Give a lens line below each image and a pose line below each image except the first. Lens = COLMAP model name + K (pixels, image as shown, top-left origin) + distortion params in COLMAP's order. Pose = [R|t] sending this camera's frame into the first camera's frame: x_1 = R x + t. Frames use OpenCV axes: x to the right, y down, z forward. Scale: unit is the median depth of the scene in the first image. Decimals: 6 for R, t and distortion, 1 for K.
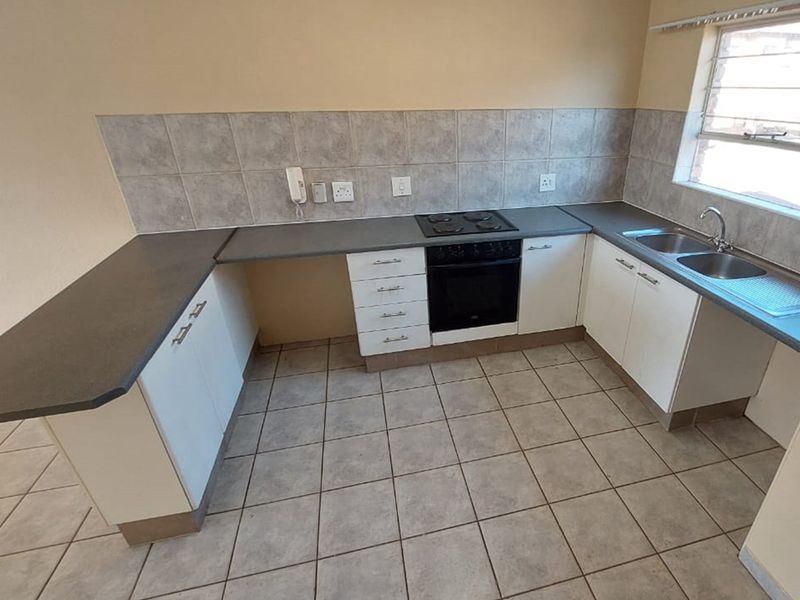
lens RADIAL K [[421.9, 0, 478.4], [0, 421.9, 310.1], [0, 0, 1]] dist [-0.015794, -0.002107]
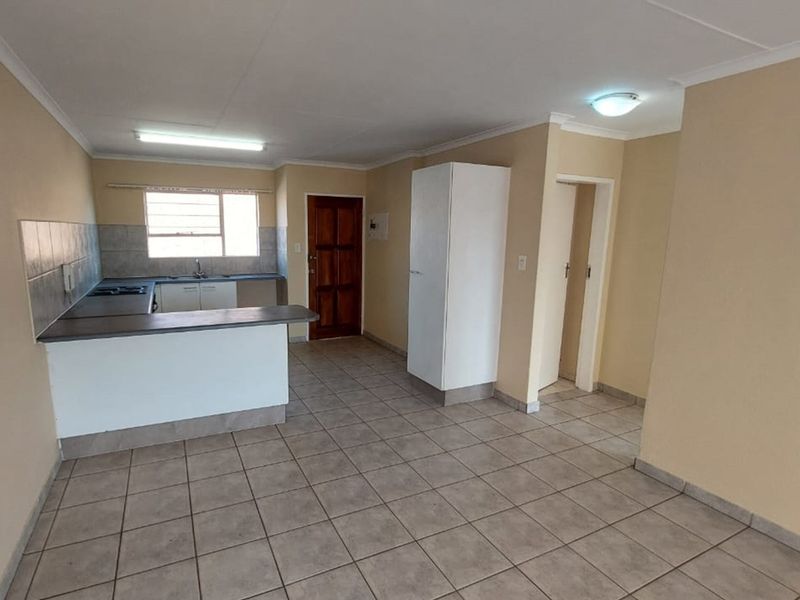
lens RADIAL K [[416.6, 0, 362.9], [0, 416.6, 309.1], [0, 0, 1]] dist [-0.010976, 0.000877]
pose [[-0.161988, -0.187517, 0.968812, -1.801732], [0.447604, 0.861007, 0.241492, -0.129135], [-0.879438, 0.472763, -0.055539, 0.364170]]
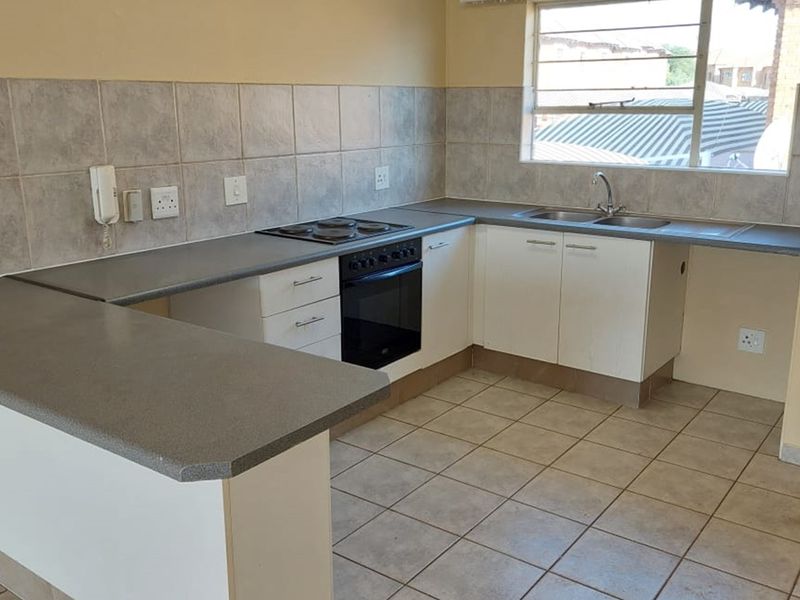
lens RADIAL K [[759.5, 0, 427.2], [0, 759.5, 306.3], [0, 0, 1]] dist [0.046921, 0.000000]
pose [[0.777766, -0.169803, 0.605184, -0.792284], [0.294163, 0.949203, -0.111721, 0.119916], [-0.555472, 0.264915, 0.788208, -0.093199]]
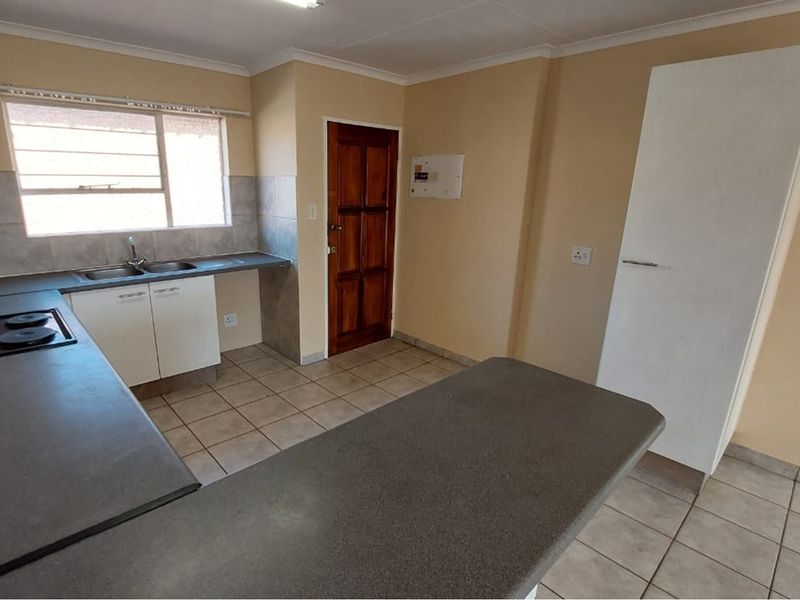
lens RADIAL K [[417.7, 0, 356.8], [0, 417.7, 308.4], [0, 0, 1]] dist [-0.014590, 0.000029]
pose [[-0.422156, -0.268137, 0.865960, -0.845191], [0.406062, 0.798129, 0.445089, -0.317454], [-0.810492, 0.539530, -0.228055, 0.741124]]
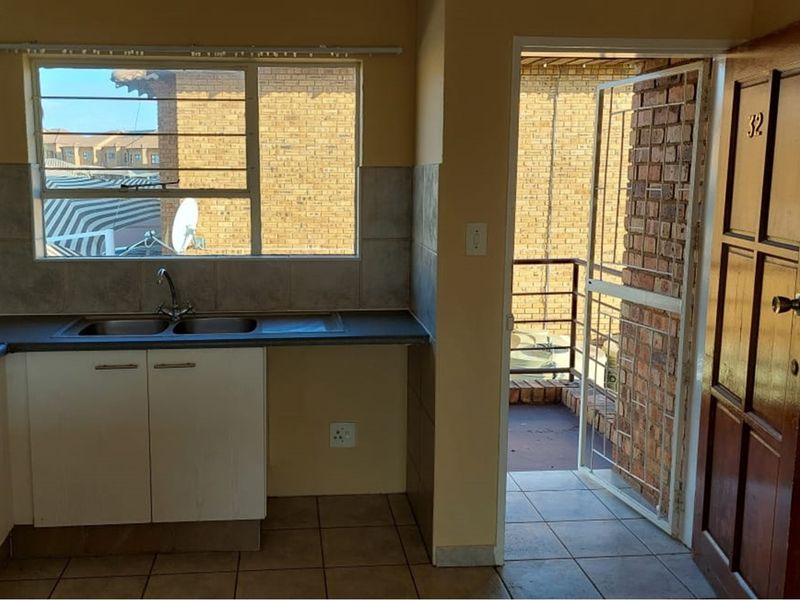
lens RADIAL K [[759.5, 0, 346.5], [0, 759.5, 293.2], [0, 0, 1]] dist [0.046921, 0.000000]
pose [[0.184760, -0.154922, 0.970496, -0.699750], [0.454218, 0.889162, 0.055465, -0.110233], [-0.871521, 0.430569, 0.234650, 0.330551]]
